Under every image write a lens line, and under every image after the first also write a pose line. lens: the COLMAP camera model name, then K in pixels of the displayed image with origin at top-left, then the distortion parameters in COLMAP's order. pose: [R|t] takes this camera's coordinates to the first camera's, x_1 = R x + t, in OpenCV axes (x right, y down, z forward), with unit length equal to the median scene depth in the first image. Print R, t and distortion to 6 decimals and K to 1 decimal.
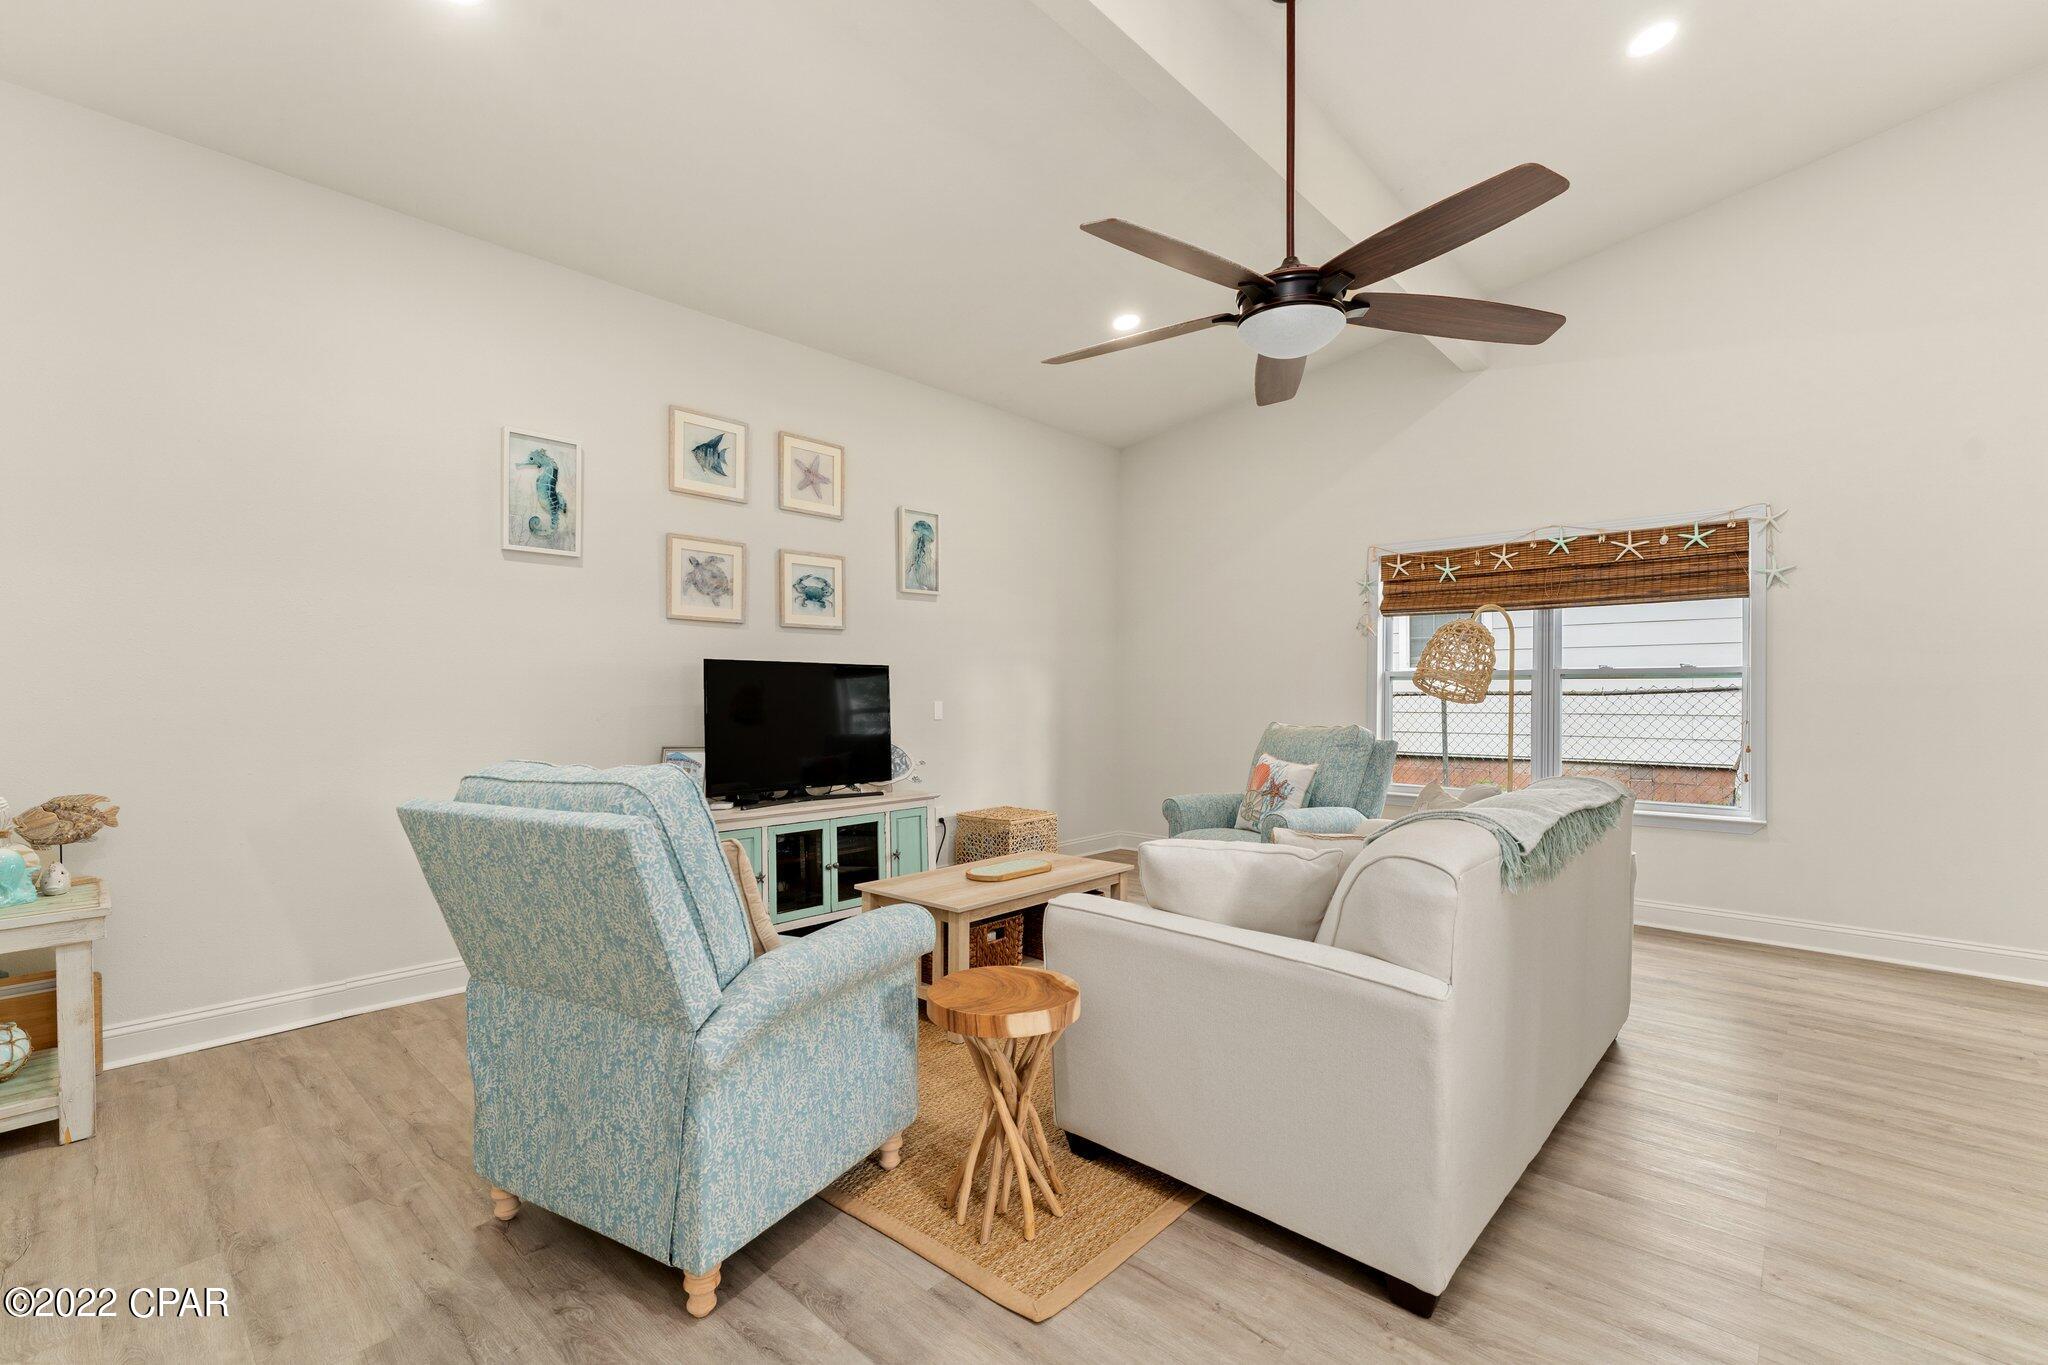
lens RADIAL K [[885.2, 0, 1028.6], [0, 885.2, 686.8], [0, 0, 1]] dist [-0.000005, 0.000327]
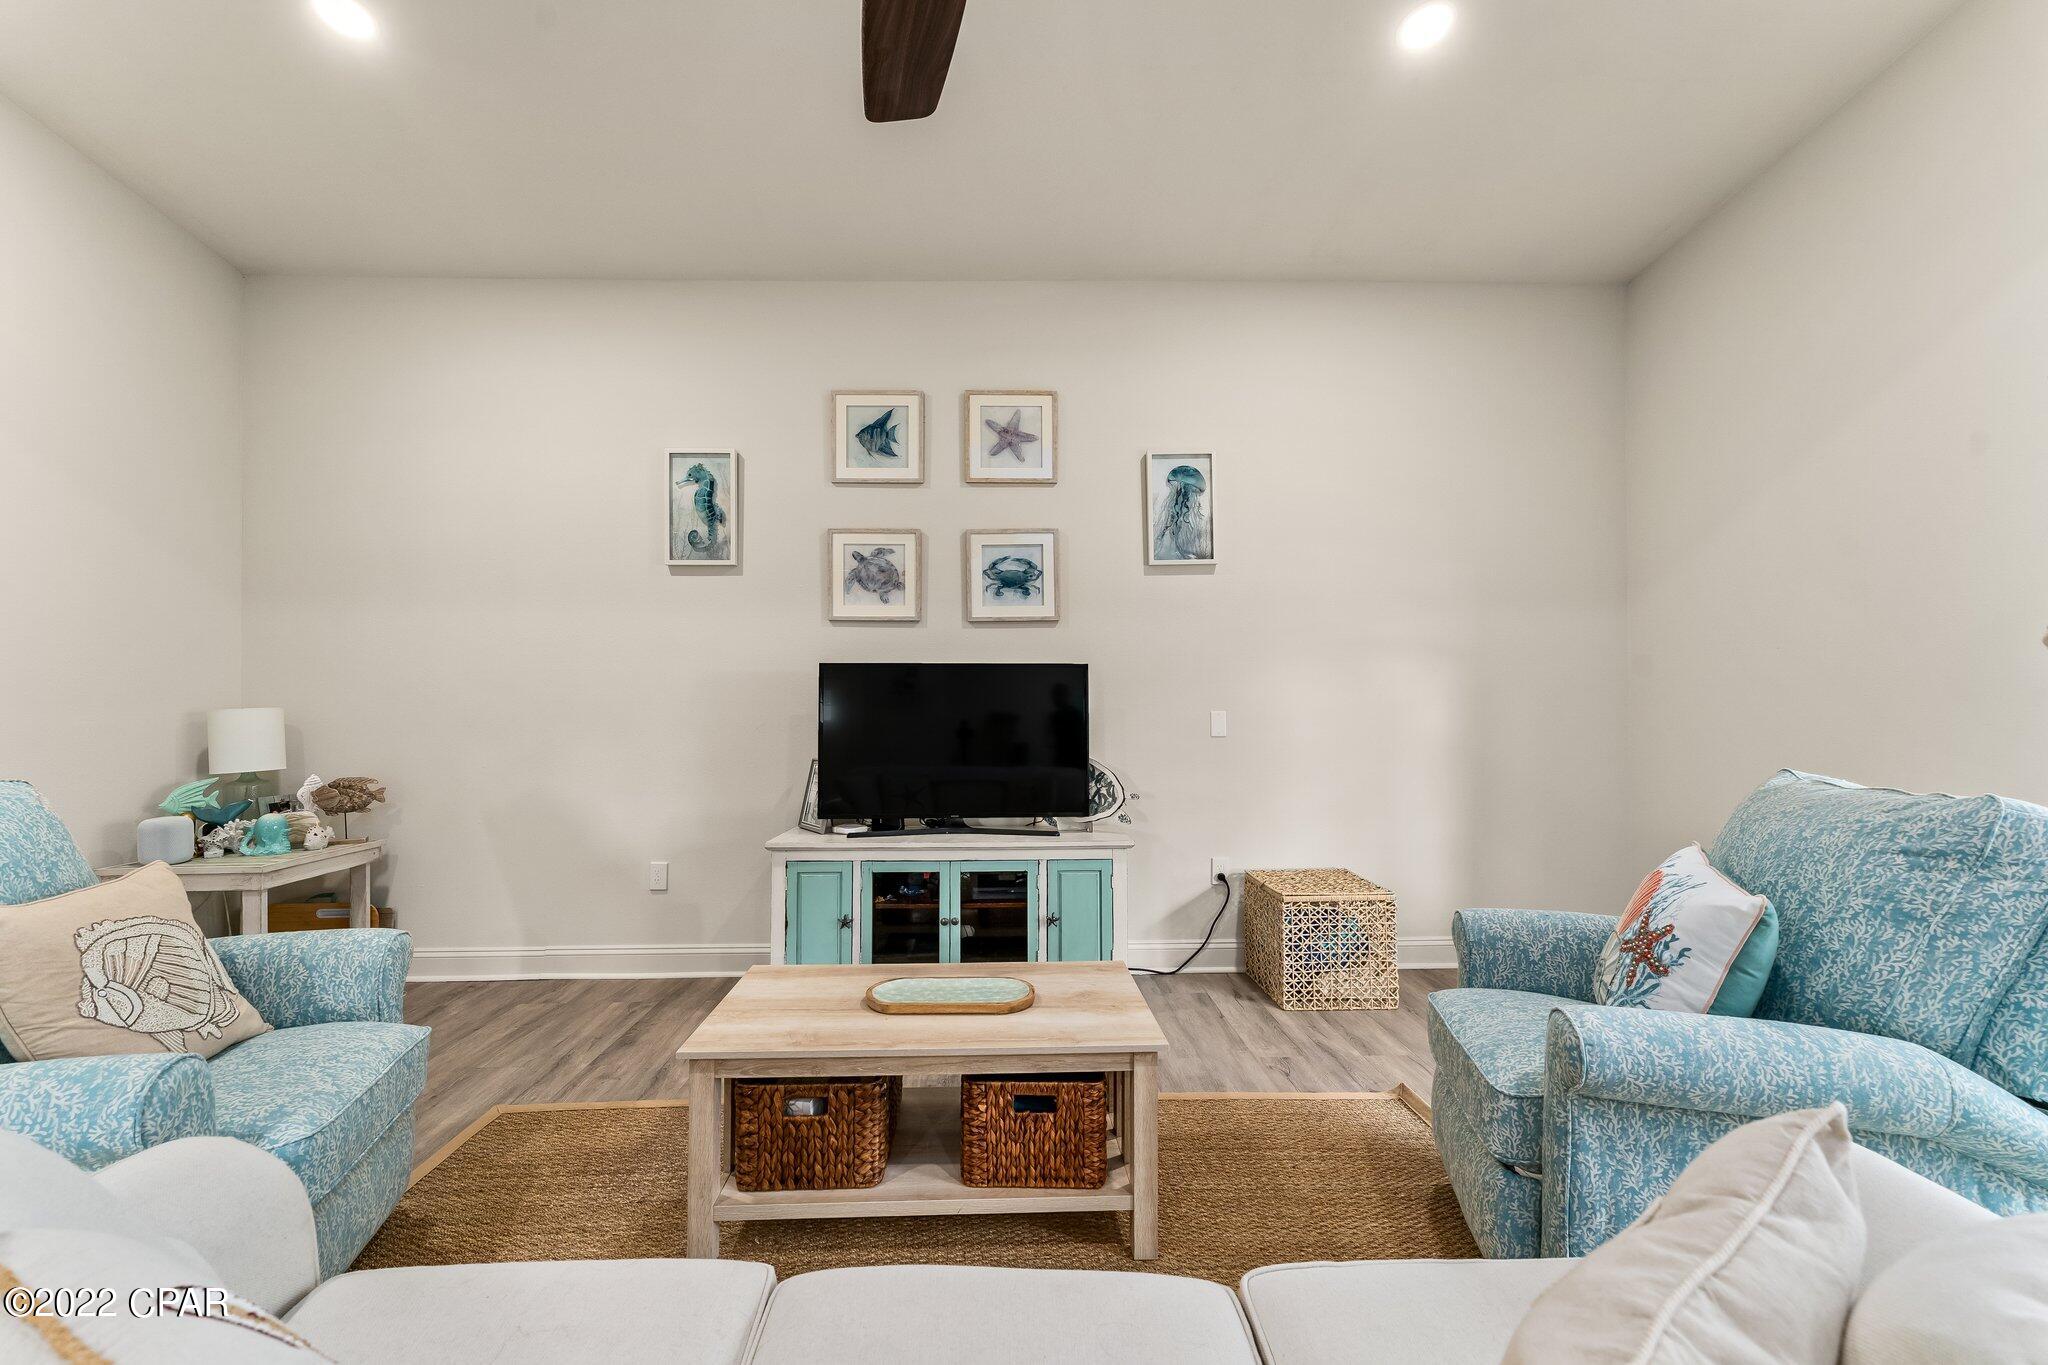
lens RADIAL K [[822.6, 0, 1019.5], [0, 822.6, 689.9], [0, 0, 1]] dist [0.001383, 0.000086]
pose [[0.691841, -0.011230, -0.721962, 0.331553], [0.008035, 0.999937, -0.007853, 0.003385], [0.722005, -0.000368, 0.691888, 0.513382]]
